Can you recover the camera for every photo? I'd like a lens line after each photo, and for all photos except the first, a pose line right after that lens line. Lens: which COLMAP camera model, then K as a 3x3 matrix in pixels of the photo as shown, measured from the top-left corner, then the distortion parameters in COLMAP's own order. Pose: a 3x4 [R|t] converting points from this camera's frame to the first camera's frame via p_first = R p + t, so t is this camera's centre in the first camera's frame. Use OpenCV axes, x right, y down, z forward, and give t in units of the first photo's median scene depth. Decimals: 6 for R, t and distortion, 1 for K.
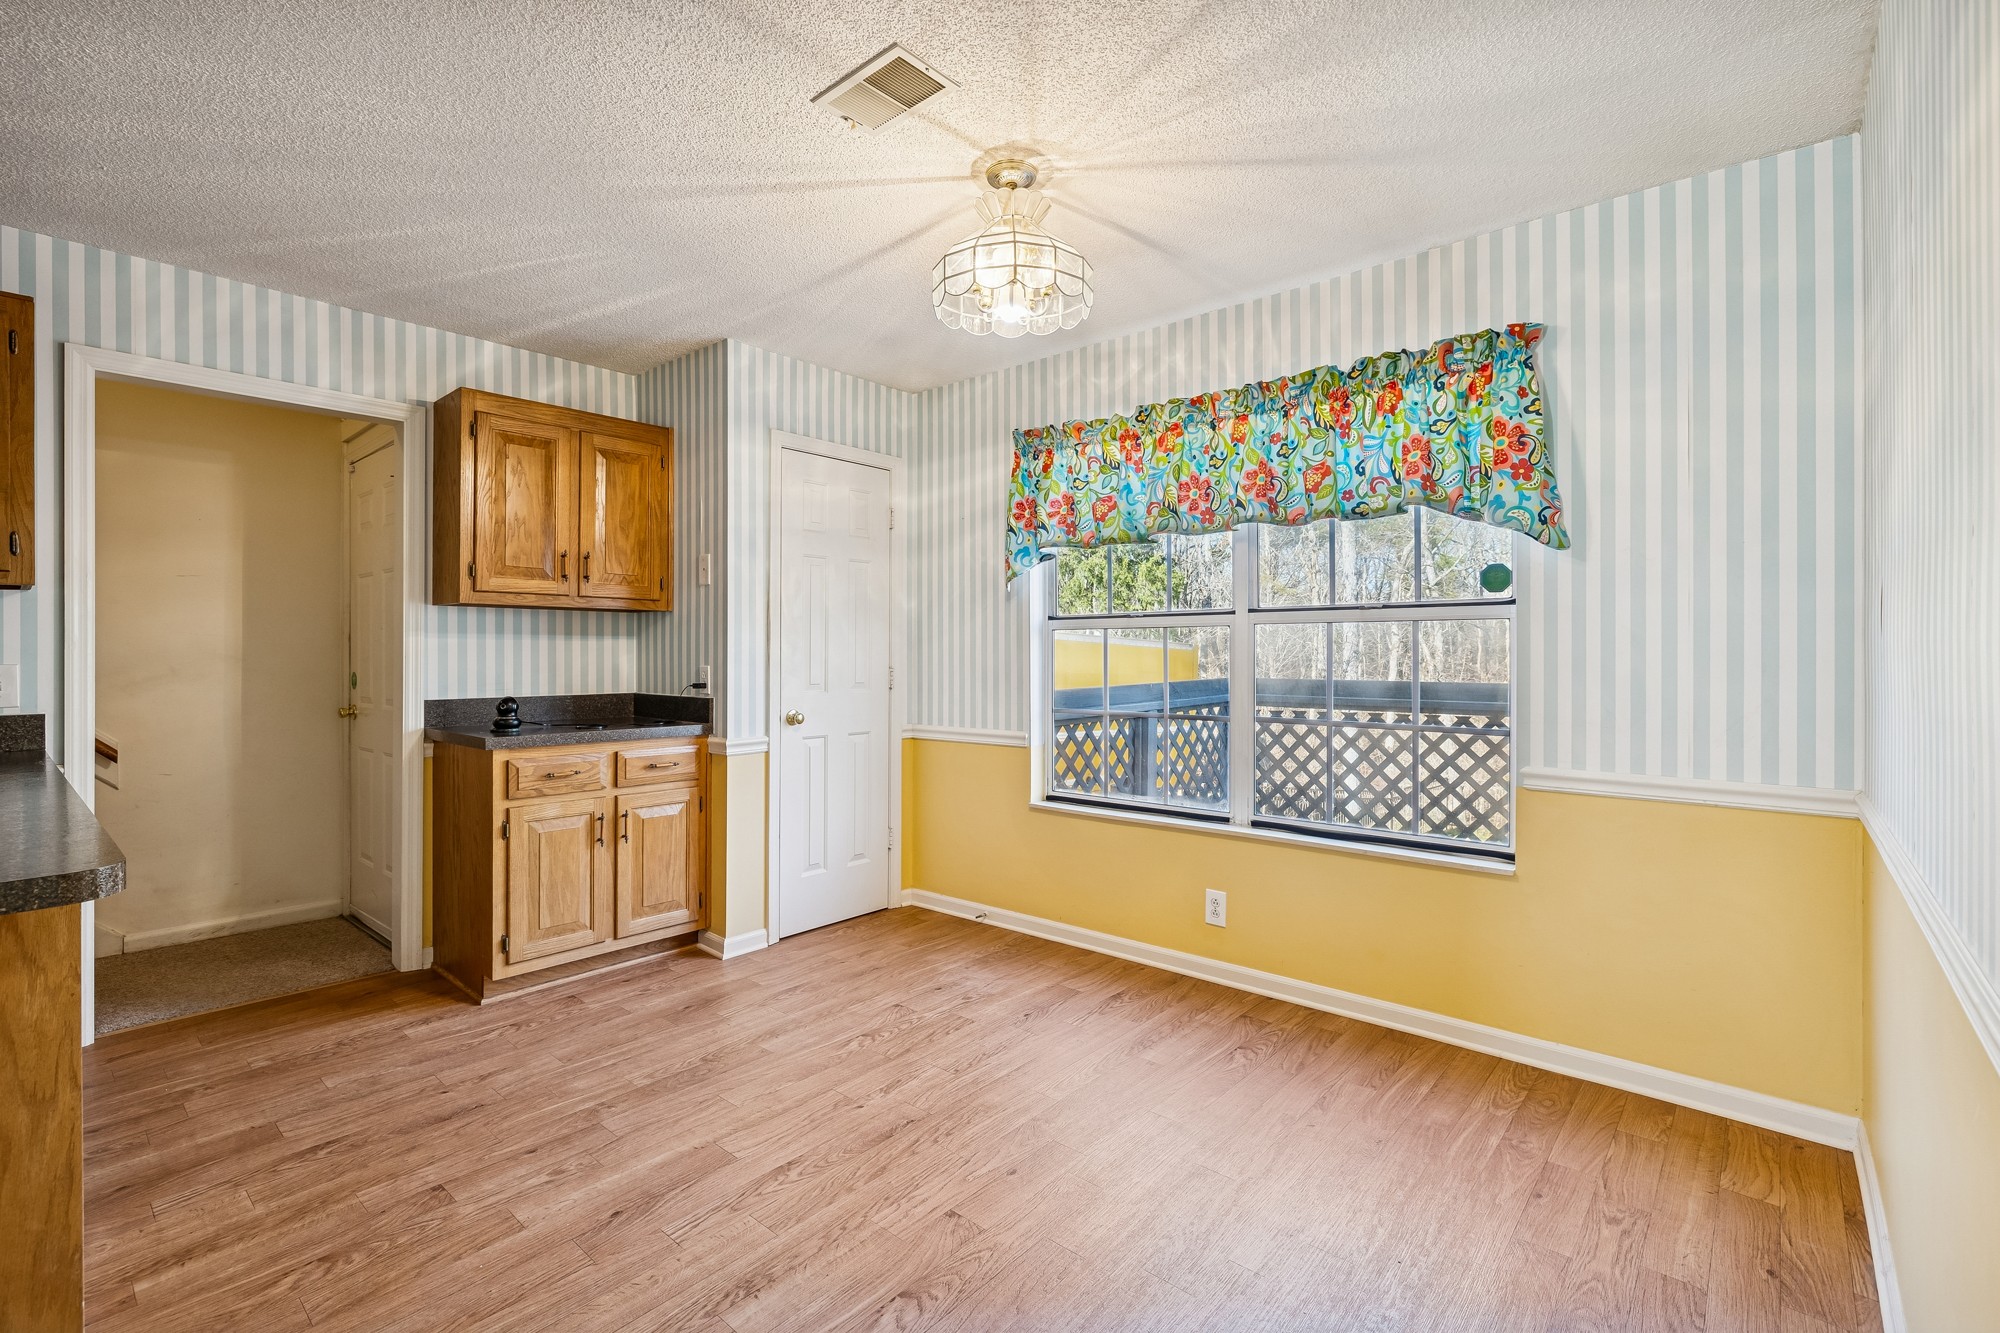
lens RADIAL K [[889.1, 0, 968.0], [0, 889.1, 650.7], [0, 0, 1]] dist [-0.005714, -0.000120]
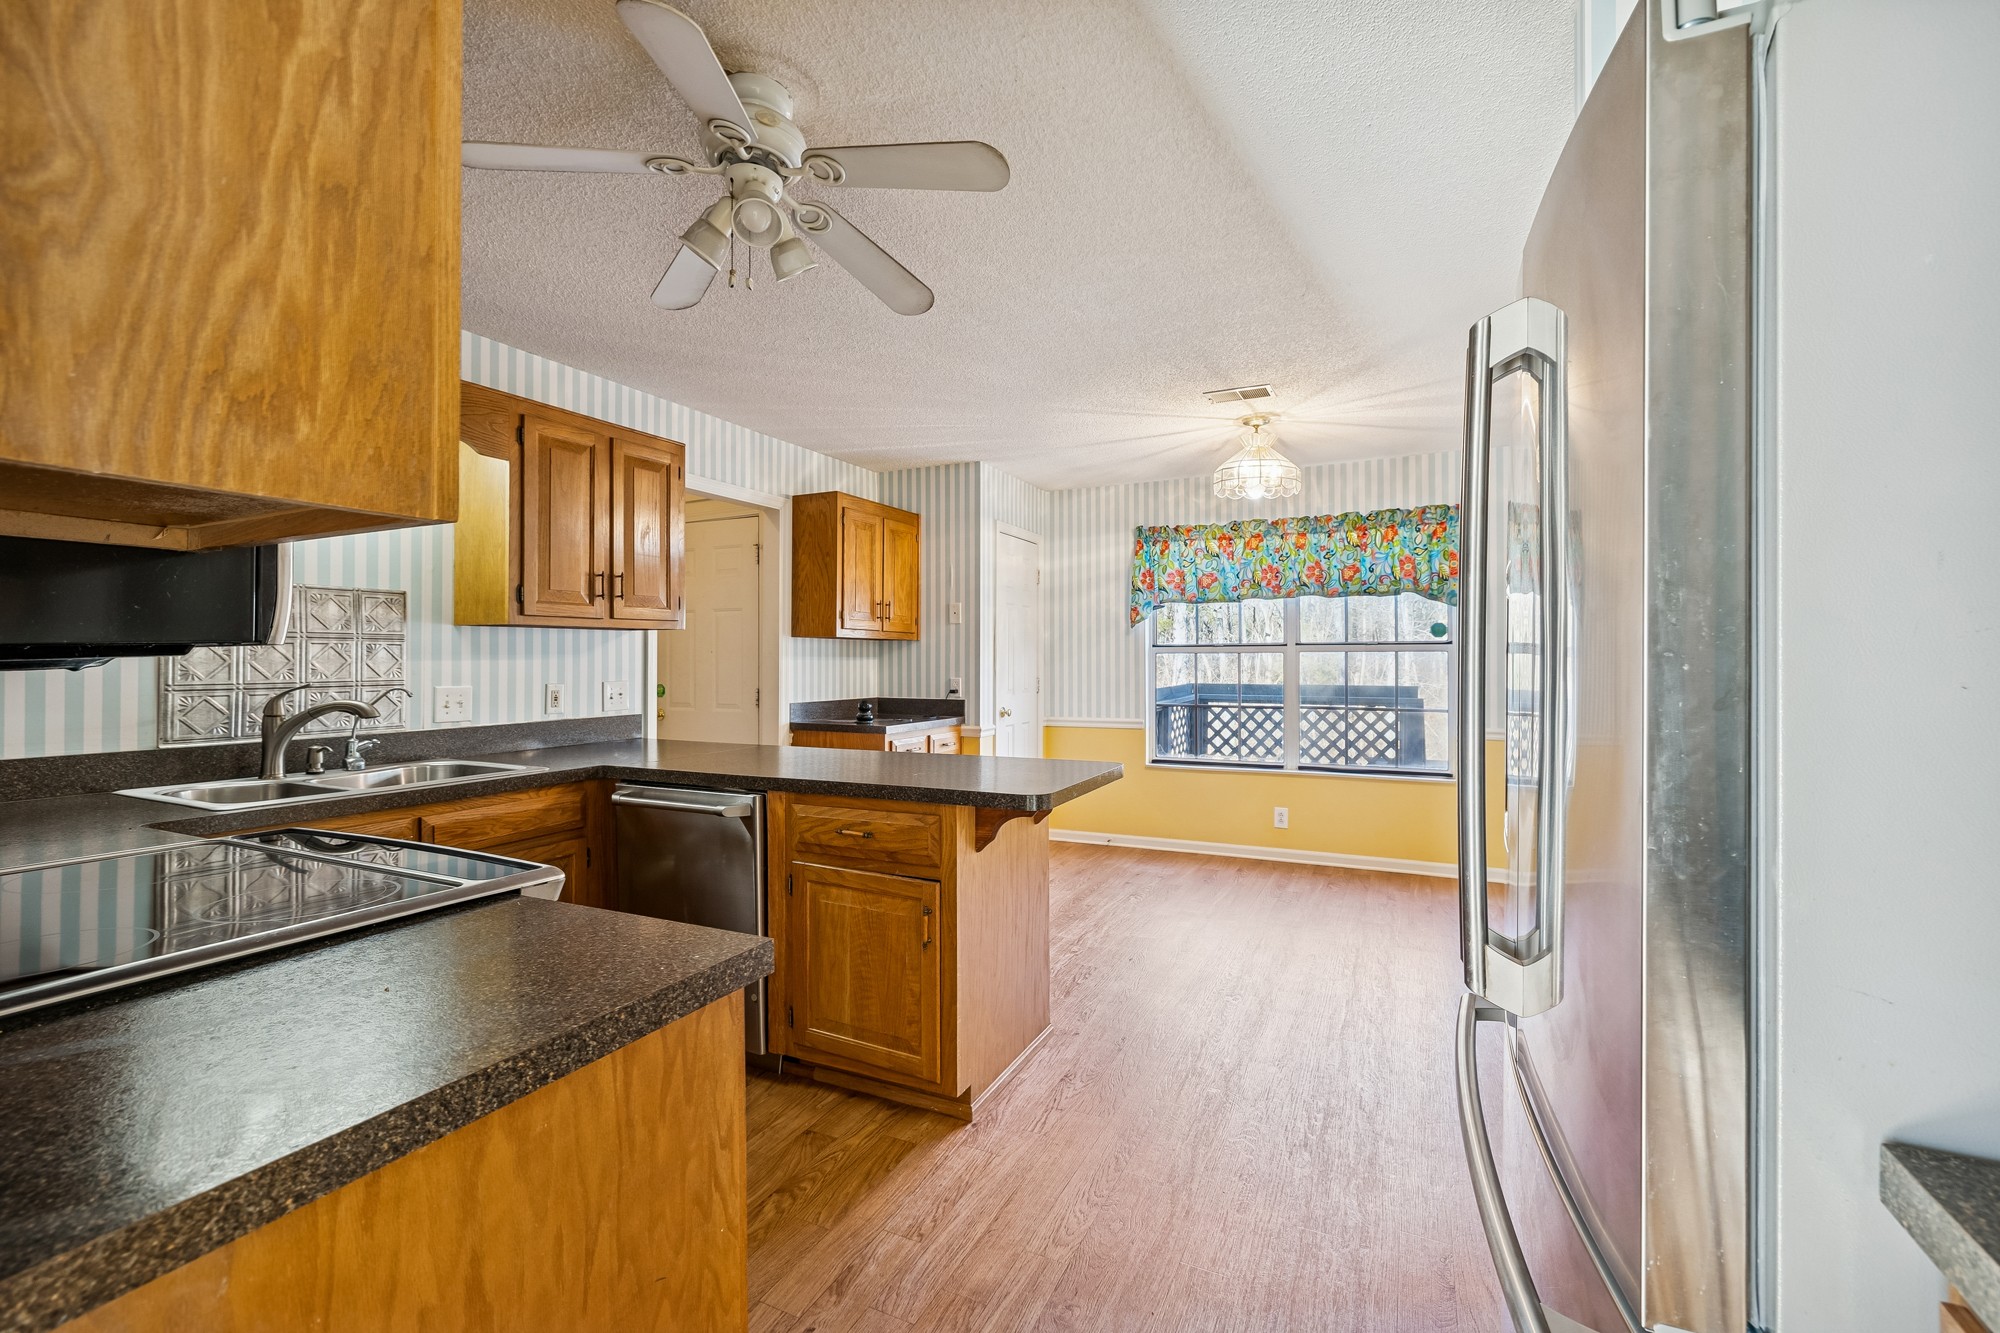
lens RADIAL K [[831.0, 0, 988.6], [0, 831.0, 651.9], [0, 0, 1]] dist [0.000663, 0.000007]
pose [[0.965074, 0.001670, 0.261971, -0.641936], [0.000474, 0.999967, -0.008120, -0.016268], [-0.261976, 0.007961, 0.965041, -0.374396]]
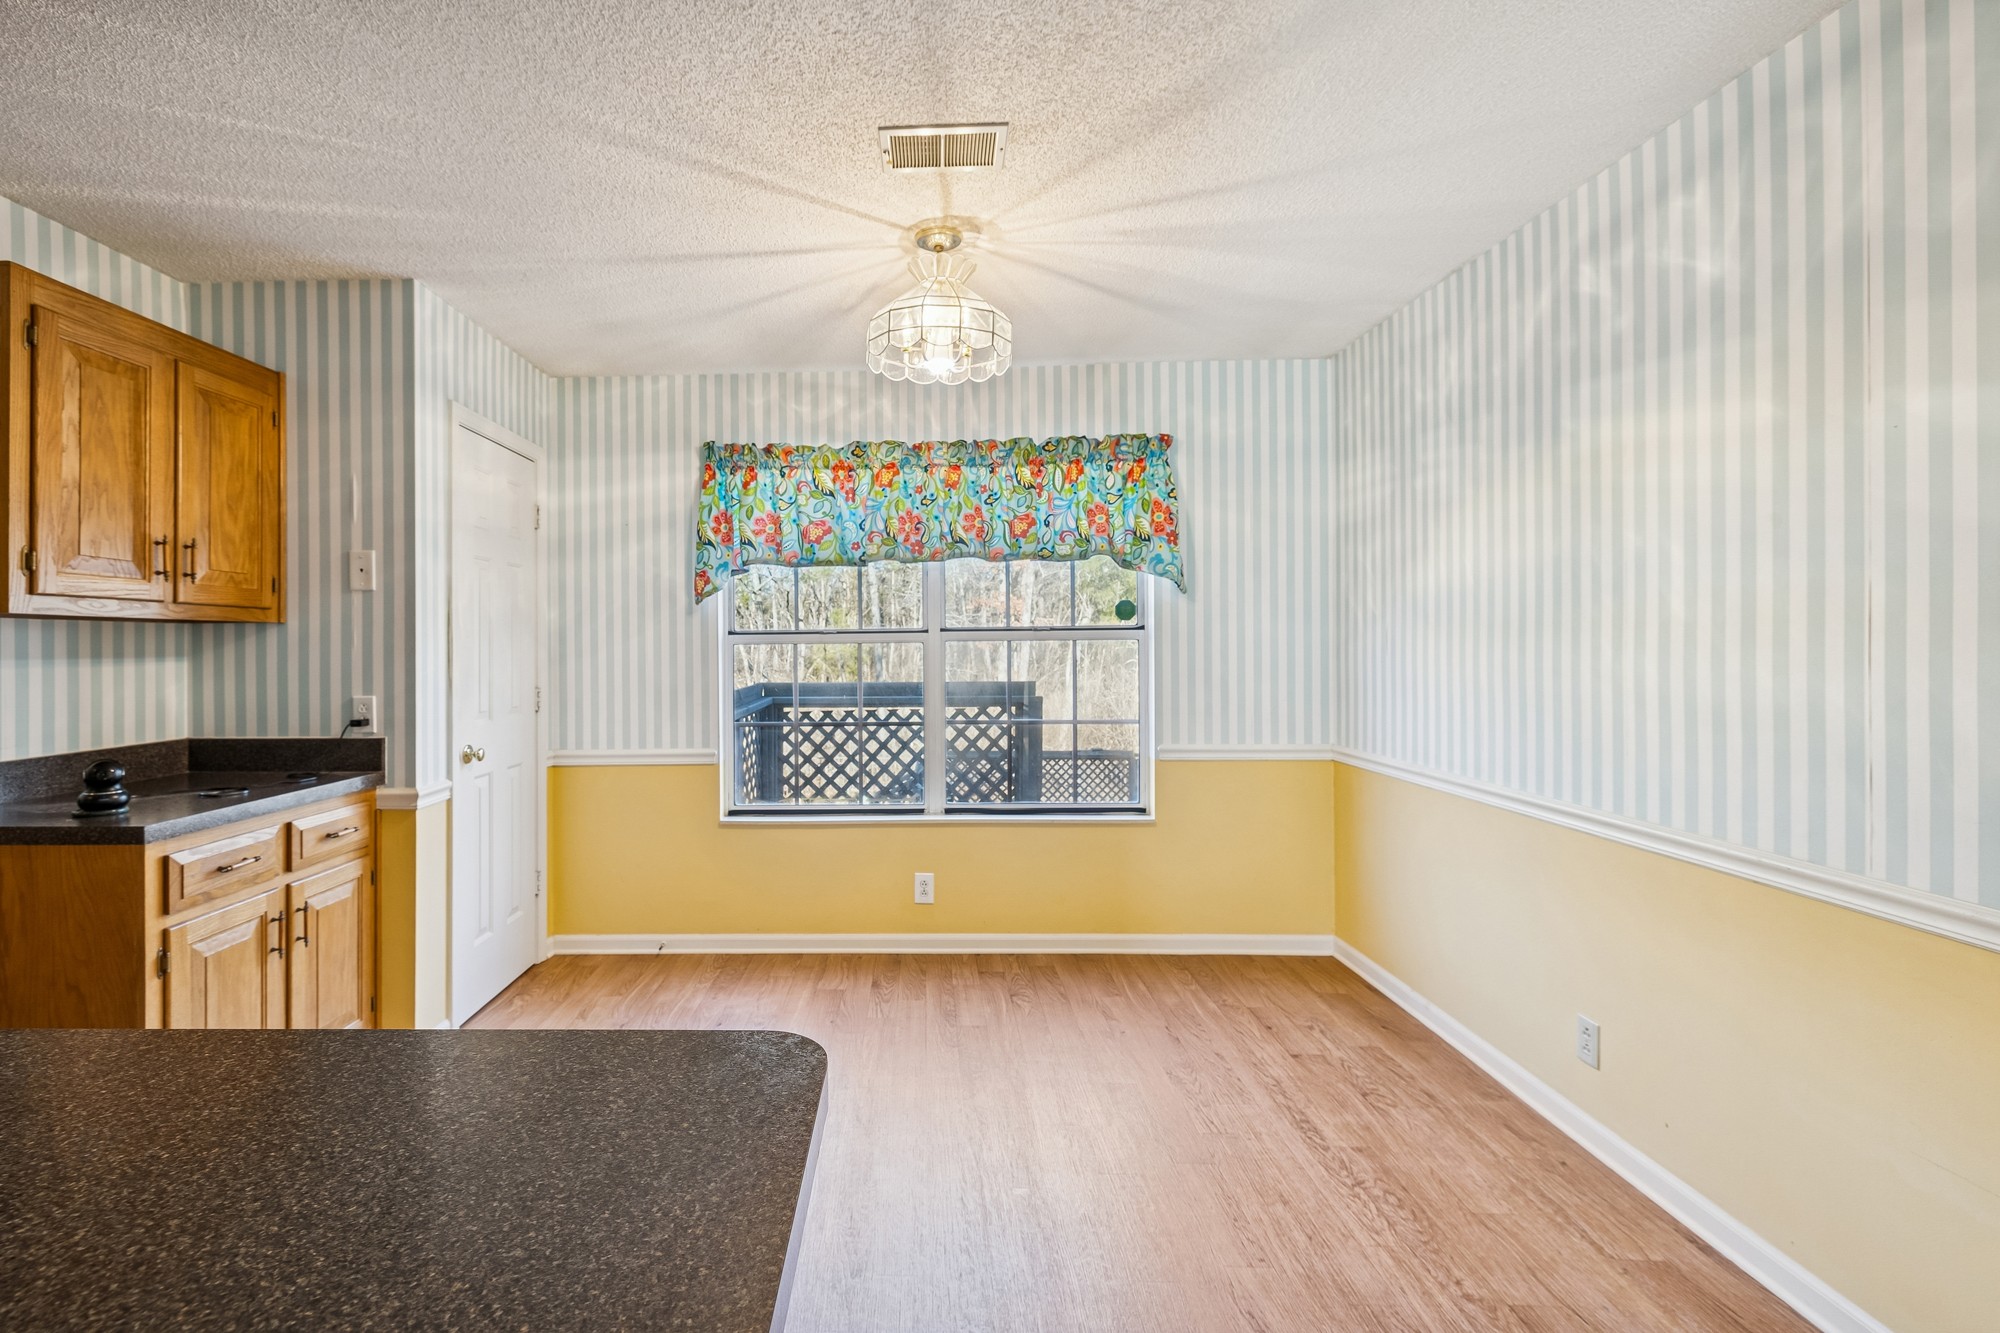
lens RADIAL K [[887.3, 0, 881.5], [0, 887.3, 642.7], [0, 0, 1]] dist [-0.001412, 0.000223]
pose [[0.774330, -0.005206, 0.632761, -0.459286], [0.008023, 0.999967, -0.001591, -0.025535], [-0.632731, 0.006309, 0.774346, 0.134946]]
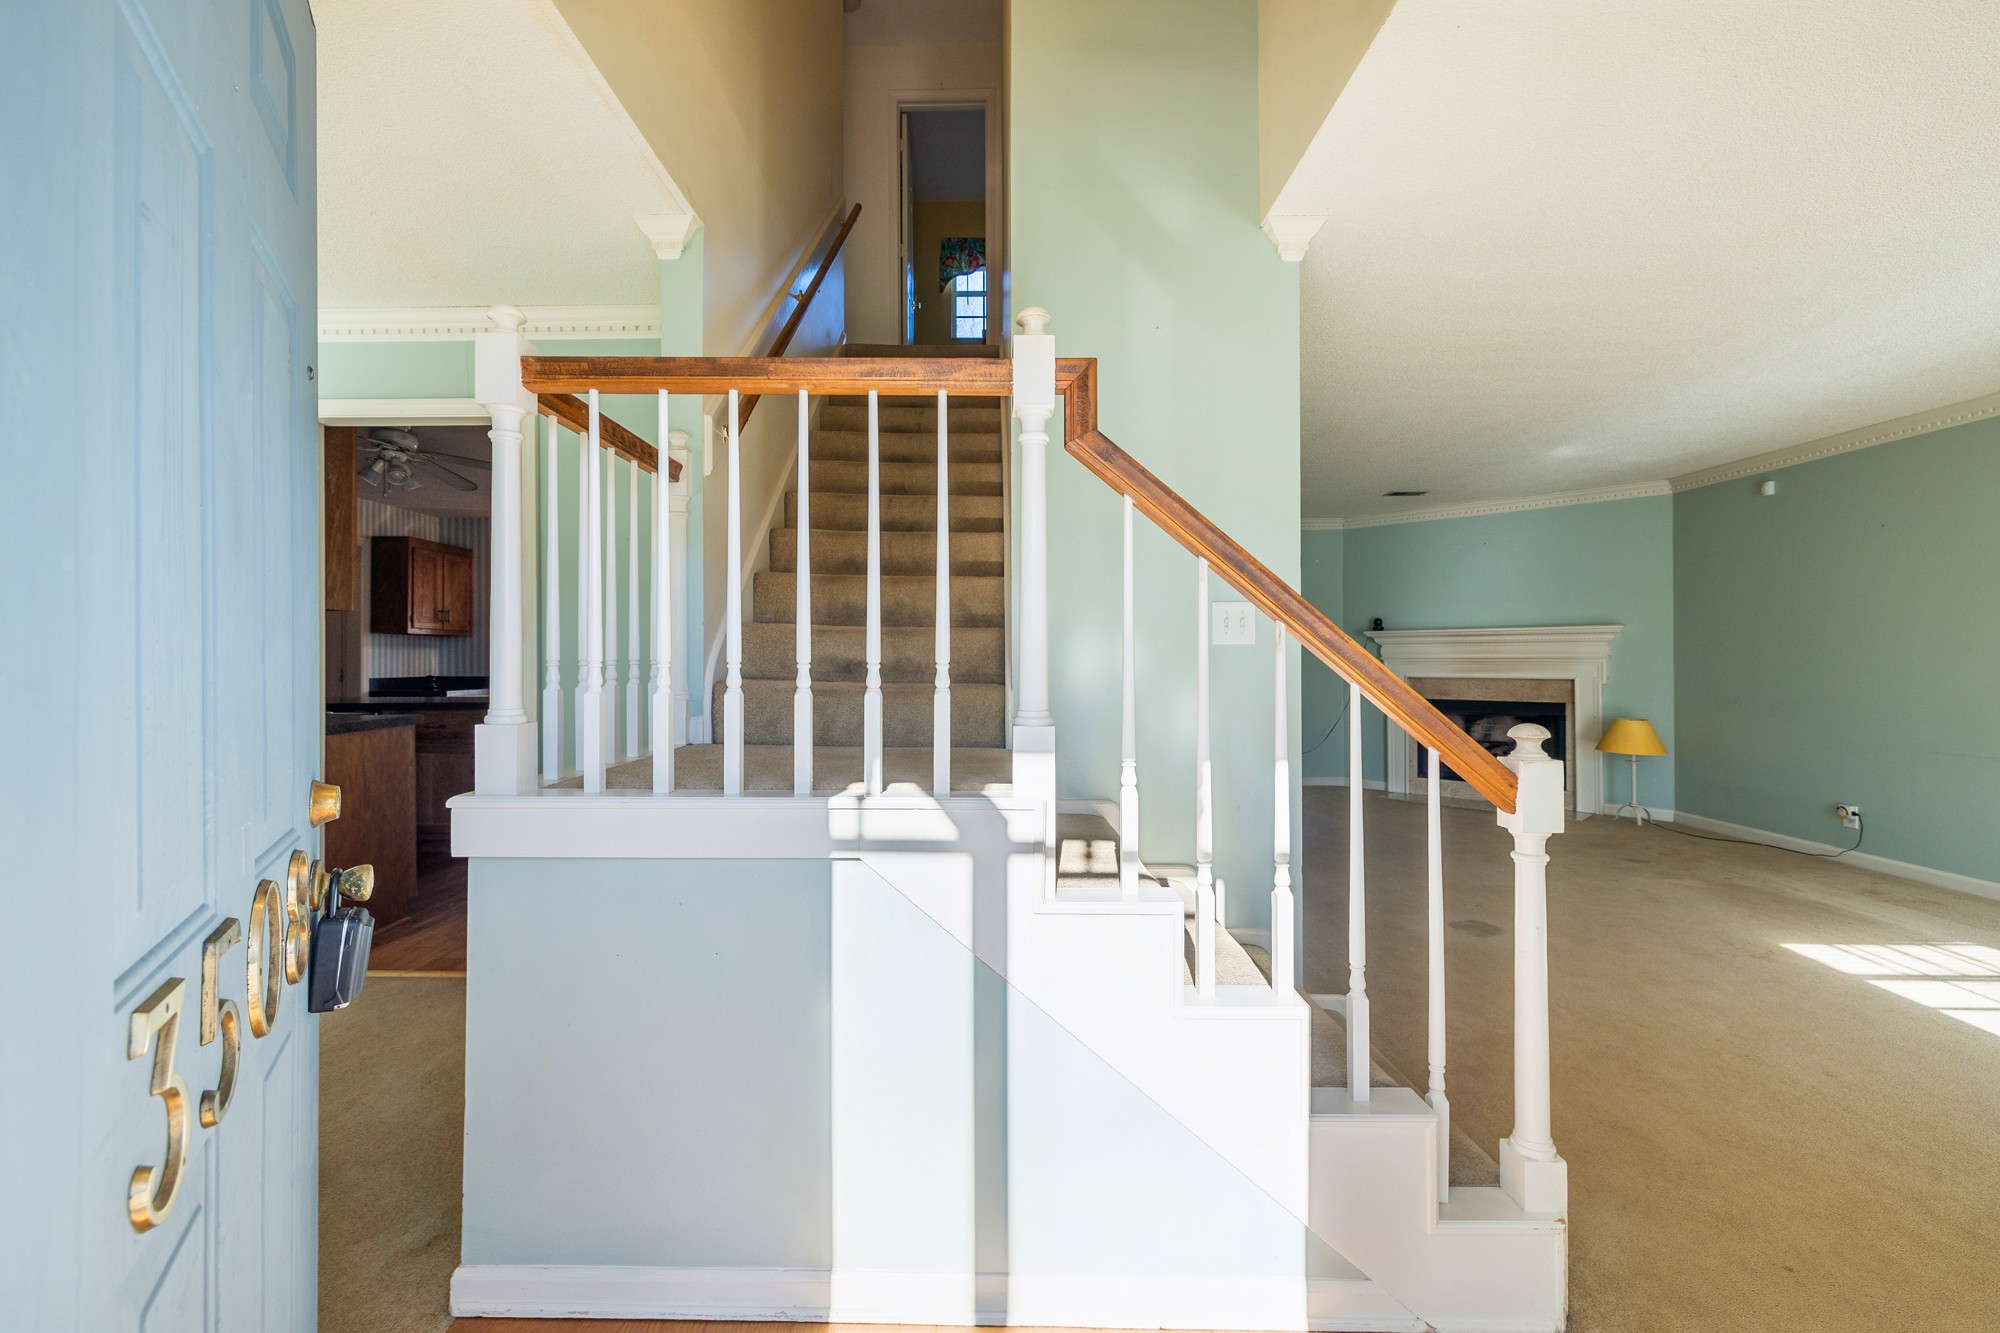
lens RADIAL K [[831.0, 0, 988.6], [0, 831.0, 651.9], [0, 0, 1]] dist [0.000663, 0.000007]
pose [[0.742741, 0.001648, 0.669577, -0.824597], [0.002126, 0.999986, -0.004819, 0.005781], [-0.669576, 0.005002, 0.742727, -1.425407]]
